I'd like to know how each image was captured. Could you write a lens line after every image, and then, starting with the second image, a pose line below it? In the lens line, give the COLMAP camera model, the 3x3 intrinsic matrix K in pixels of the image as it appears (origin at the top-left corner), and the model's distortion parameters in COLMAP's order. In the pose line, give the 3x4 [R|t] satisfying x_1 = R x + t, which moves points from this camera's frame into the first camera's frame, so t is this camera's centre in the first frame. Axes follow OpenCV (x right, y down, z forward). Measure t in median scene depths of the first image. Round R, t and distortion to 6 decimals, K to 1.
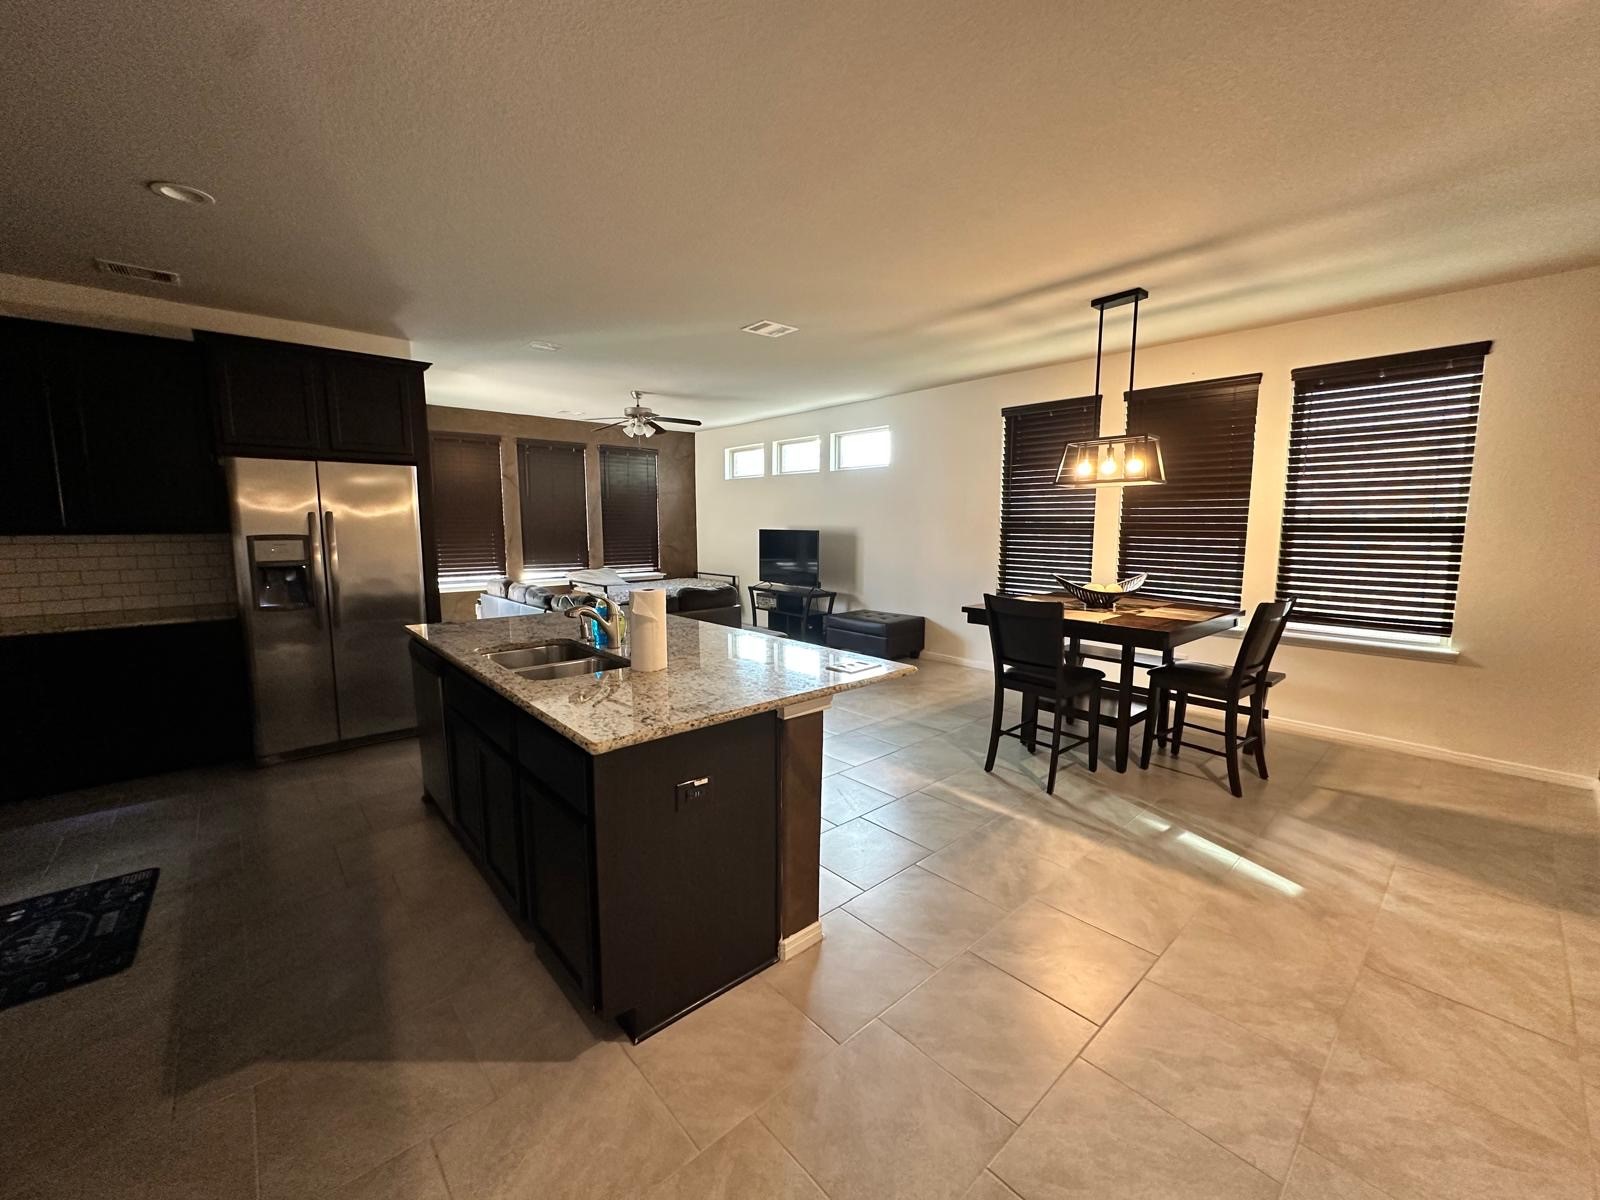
lens RADIAL K [[634.7, 0, 794.2], [0, 634.7, 602.1], [0, 0, 1]] dist [-0.000520, 0.000576]
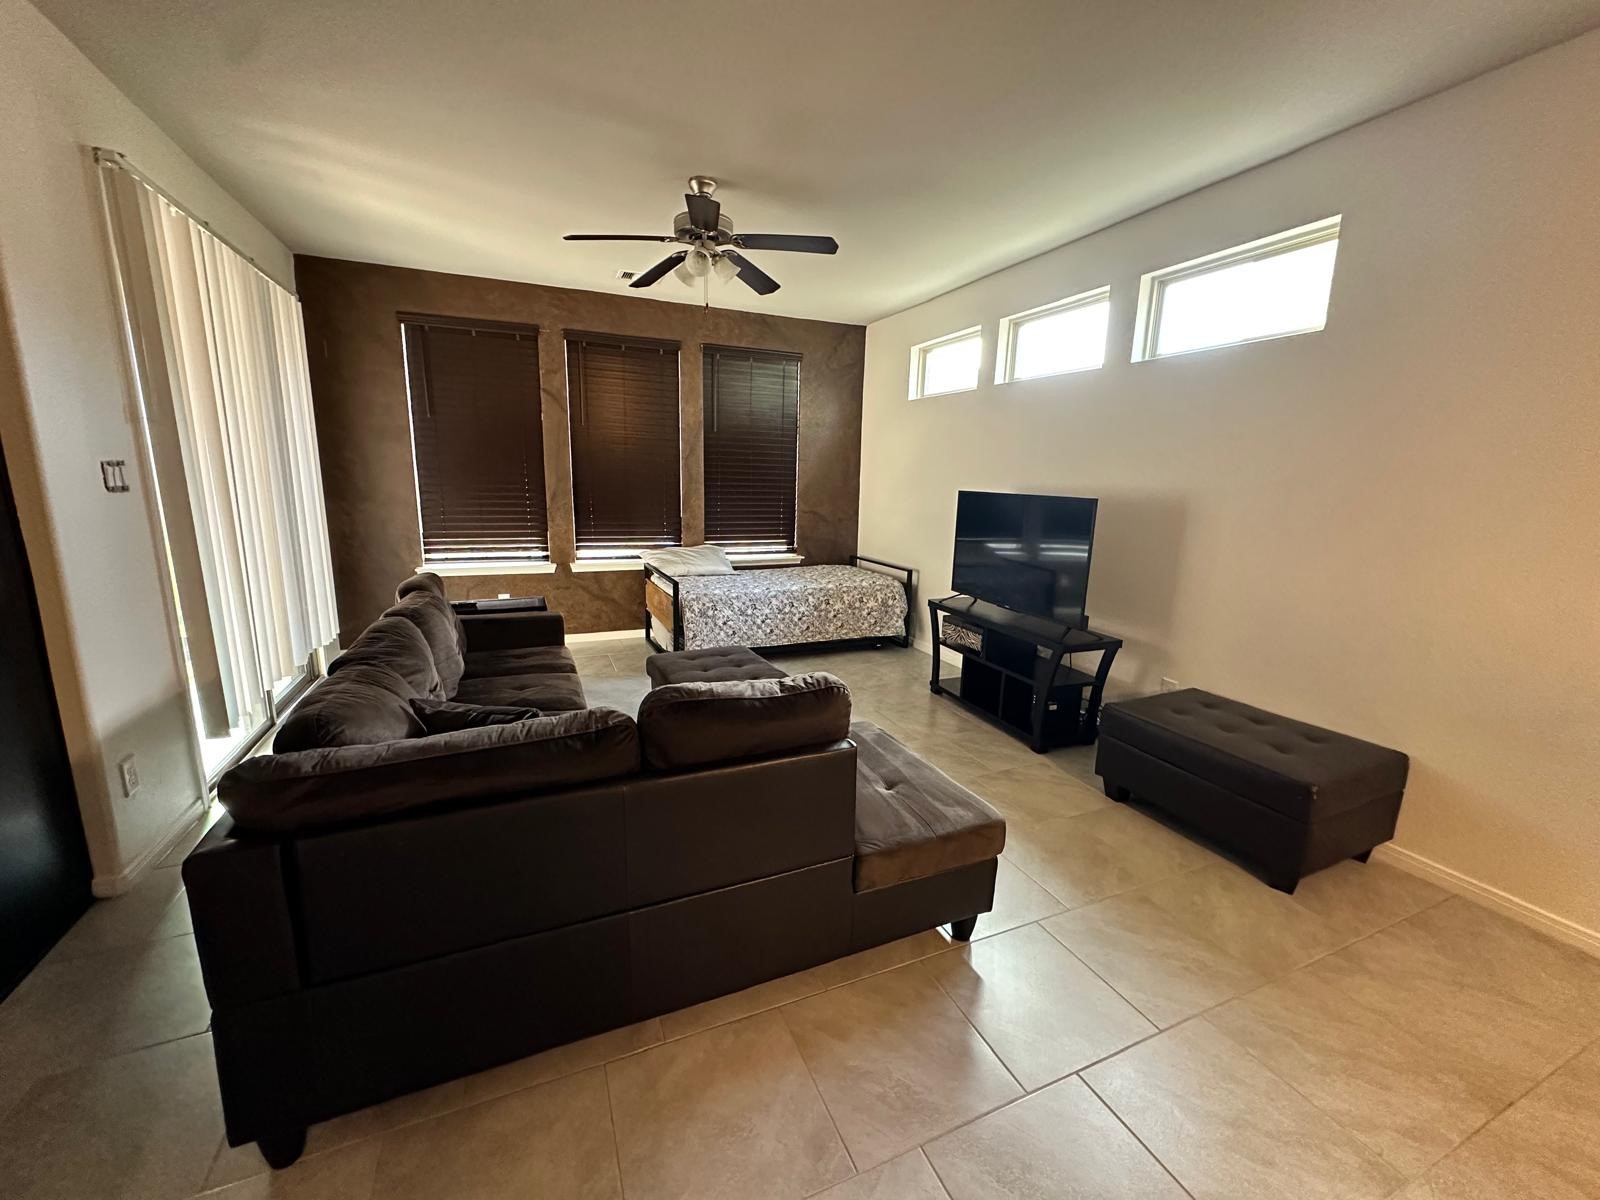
lens RADIAL K [[634.7, 0, 798.0], [0, 634.7, 596.0], [0, 0, 1]] dist [-0.000520, 0.000576]
pose [[0.948512, 0.082469, -0.305816, -0.015602], [-0.063951, 0.995488, 0.070102, -0.062588], [0.310217, -0.046935, 0.949506, 0.503753]]
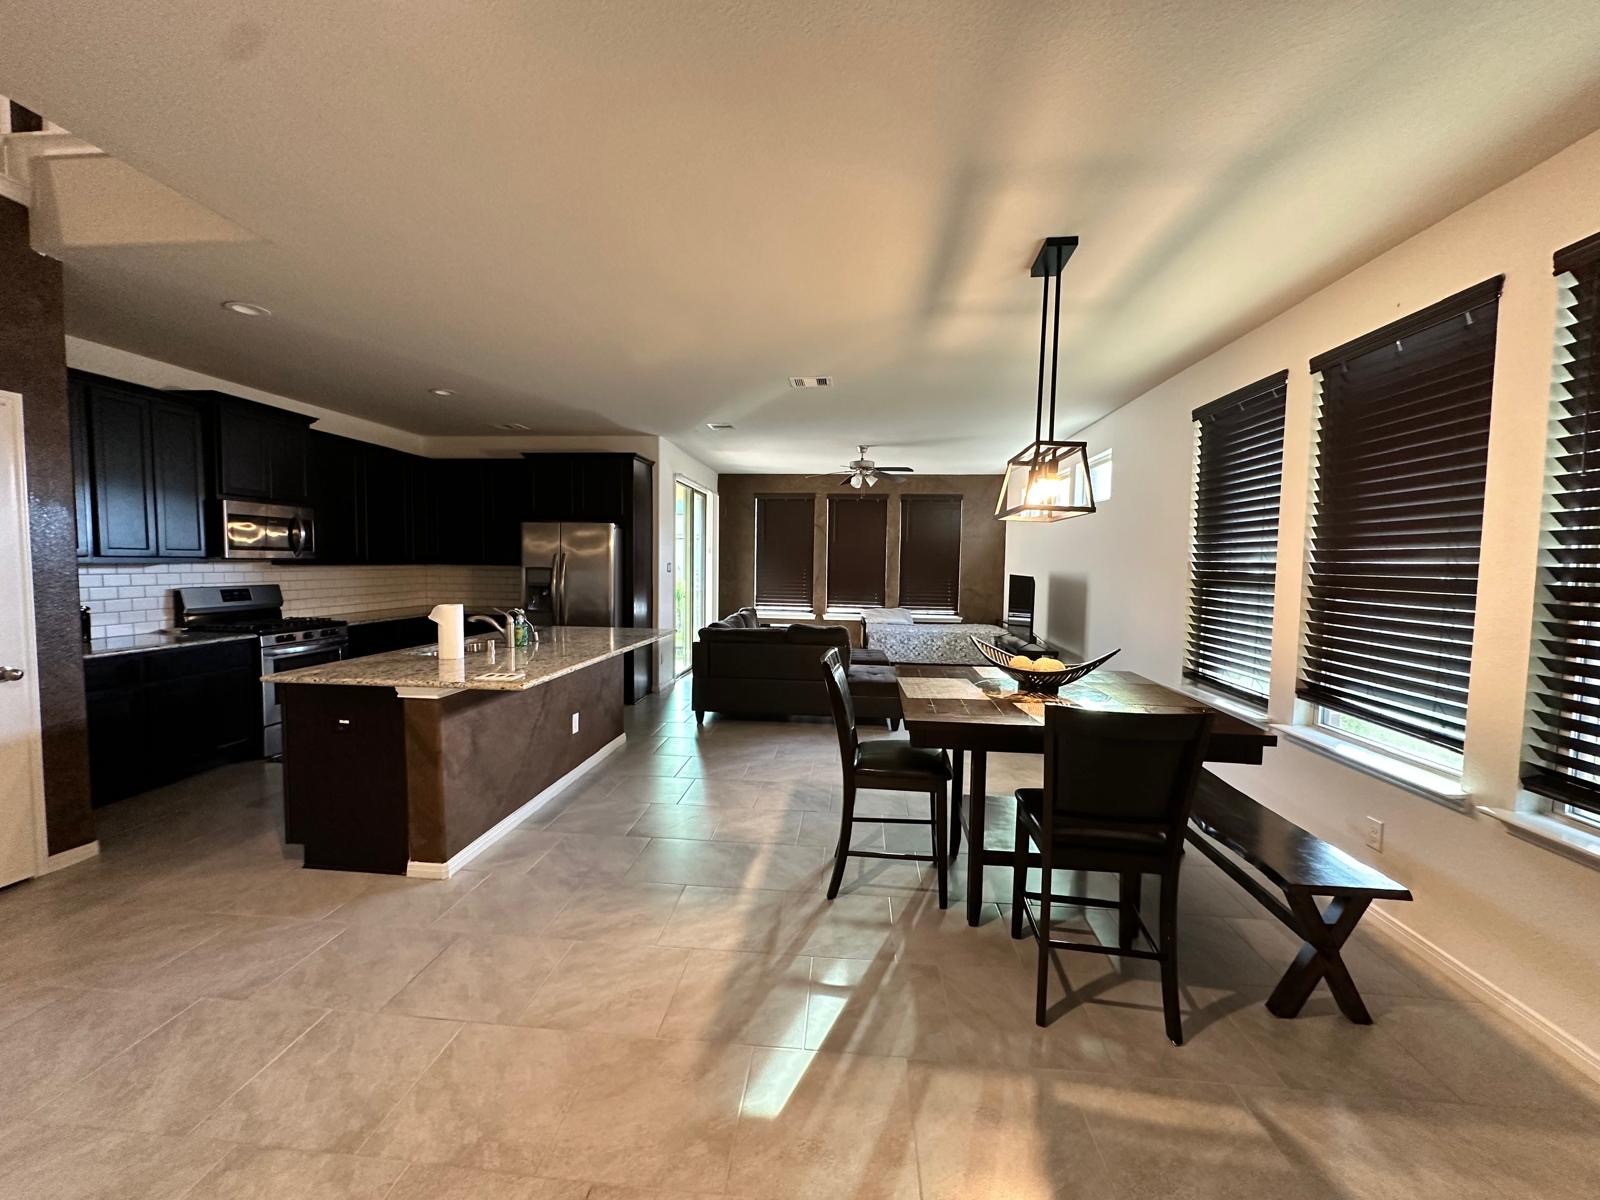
lens RADIAL K [[634.7, 0, 798.9], [0, 634.7, 602.1], [0, 0, 1]] dist [-0.000520, 0.000576]
pose [[0.684372, 0.056813, -0.726916, 0.427945], [-0.108472, 0.993799, -0.024451, -0.022610], [0.721019, 0.095584, 0.686291, 0.172465]]
